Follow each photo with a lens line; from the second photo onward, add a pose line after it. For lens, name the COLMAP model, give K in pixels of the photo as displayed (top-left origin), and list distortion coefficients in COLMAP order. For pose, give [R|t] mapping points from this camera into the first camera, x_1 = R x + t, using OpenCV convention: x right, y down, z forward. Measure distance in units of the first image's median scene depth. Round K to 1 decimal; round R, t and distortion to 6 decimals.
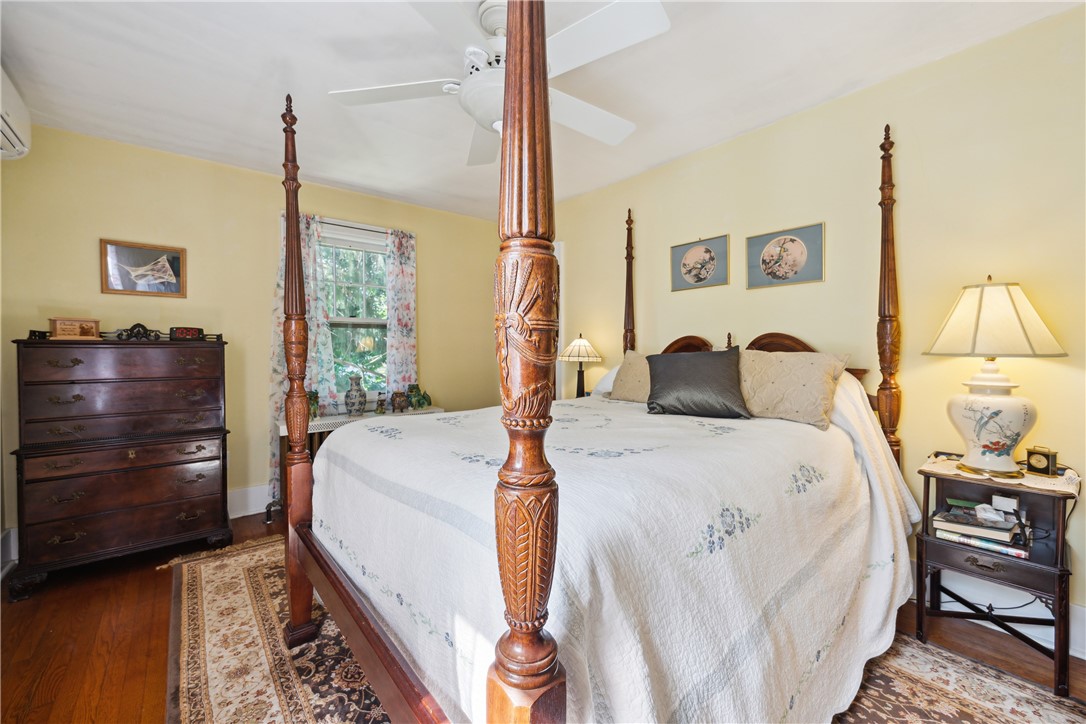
lens RADIAL K [[436.2, 0, 546.1], [0, 436.2, 355.3], [0, 0, 1]] dist [-0.001468, 0.000917]
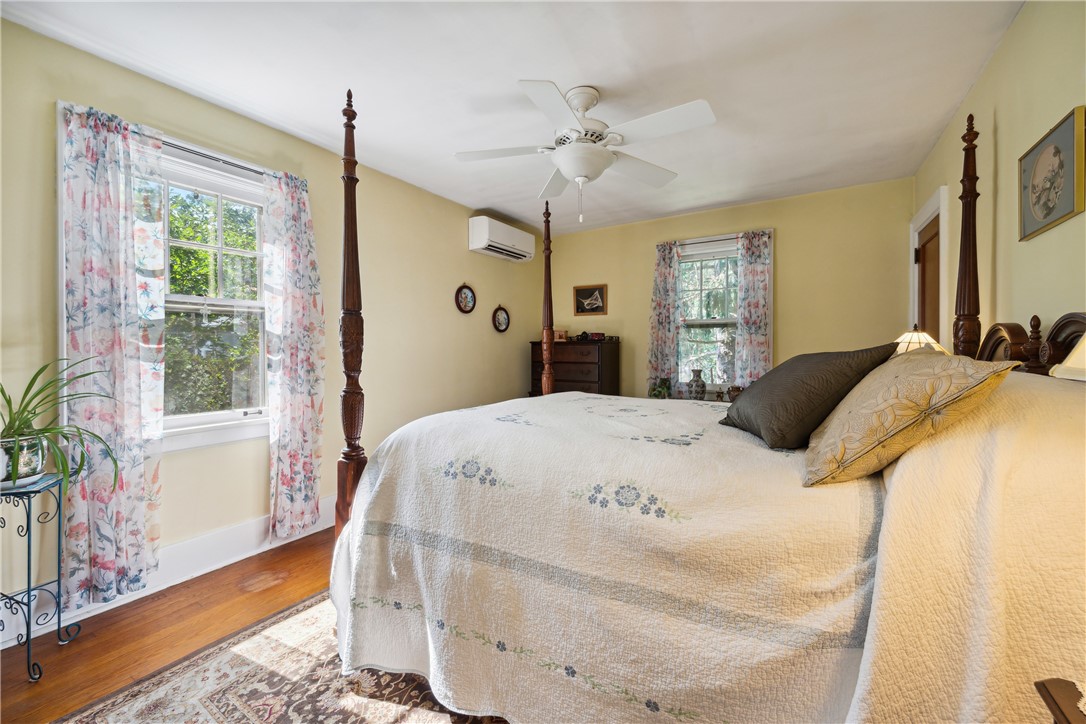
lens RADIAL K [[436.2, 0, 544.2], [0, 436.2, 351.8], [0, 0, 1]] dist [-0.001468, 0.000917]
pose [[0.301793, 0.015194, -0.953252, 0.658163], [-0.013975, 0.999836, 0.011512, -0.007330], [0.953271, 0.009848, 0.301956, 0.286025]]
